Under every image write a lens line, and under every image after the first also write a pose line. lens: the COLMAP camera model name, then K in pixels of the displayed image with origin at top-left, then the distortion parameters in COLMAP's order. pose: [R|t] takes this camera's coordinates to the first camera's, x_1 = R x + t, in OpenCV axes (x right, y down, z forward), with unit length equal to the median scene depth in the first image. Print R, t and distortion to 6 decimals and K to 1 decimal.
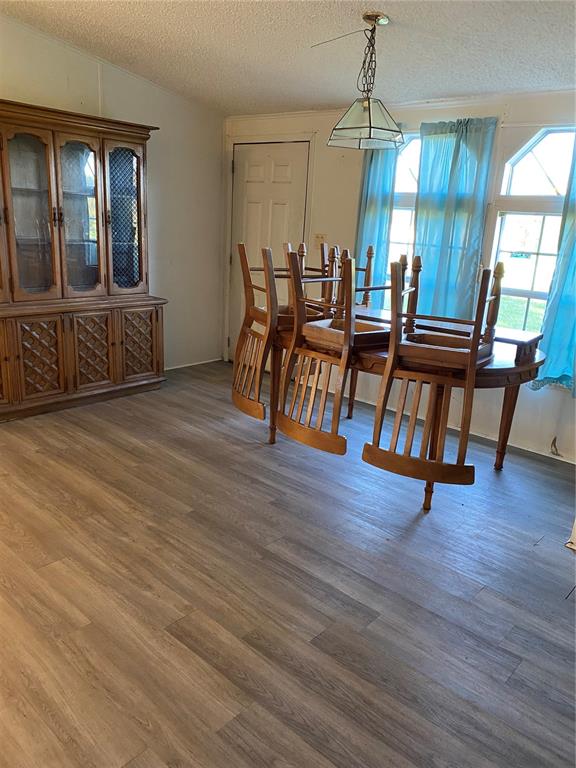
lens RADIAL K [[578.2, 0, 289.0], [0, 578.2, 380.4], [0, 0, 1]] dist [0.025232, -0.005262]
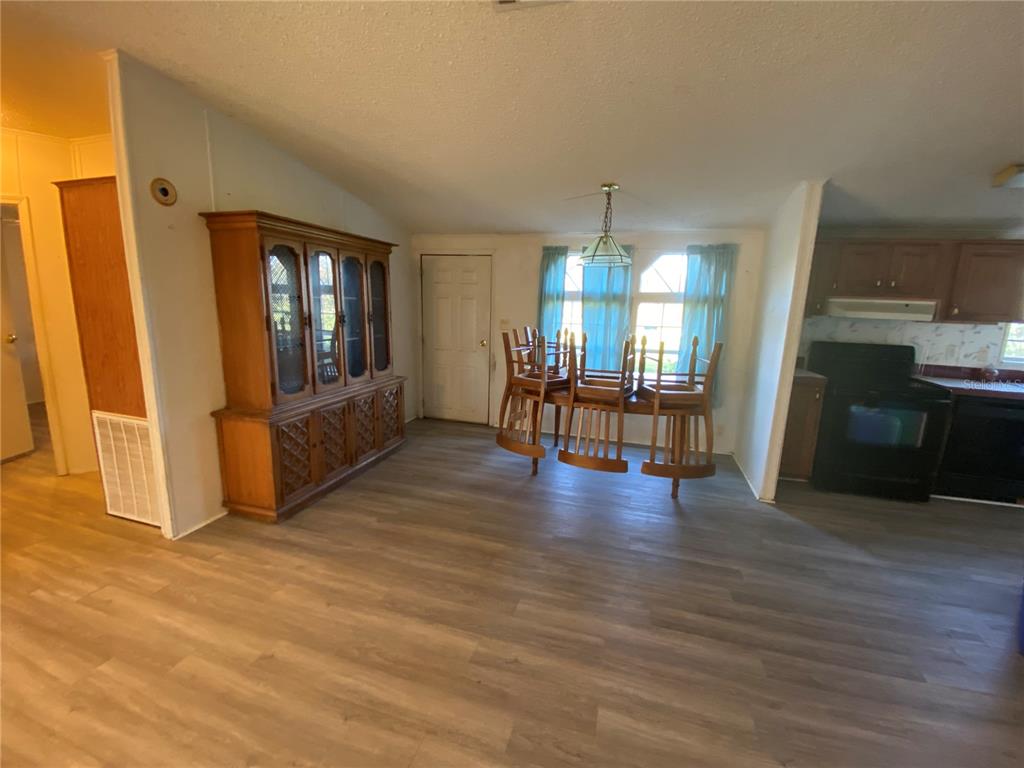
lens RADIAL K [[418.4, 0, 515.2], [0, 418.4, 383.6], [0, 0, 1]] dist [0.000252, -0.000827]
pose [[0.909117, -0.110767, 0.401544, -0.419425], [0.136532, 0.989980, -0.036027, -0.069623], [-0.393530, 0.087576, 0.915131, 0.092212]]
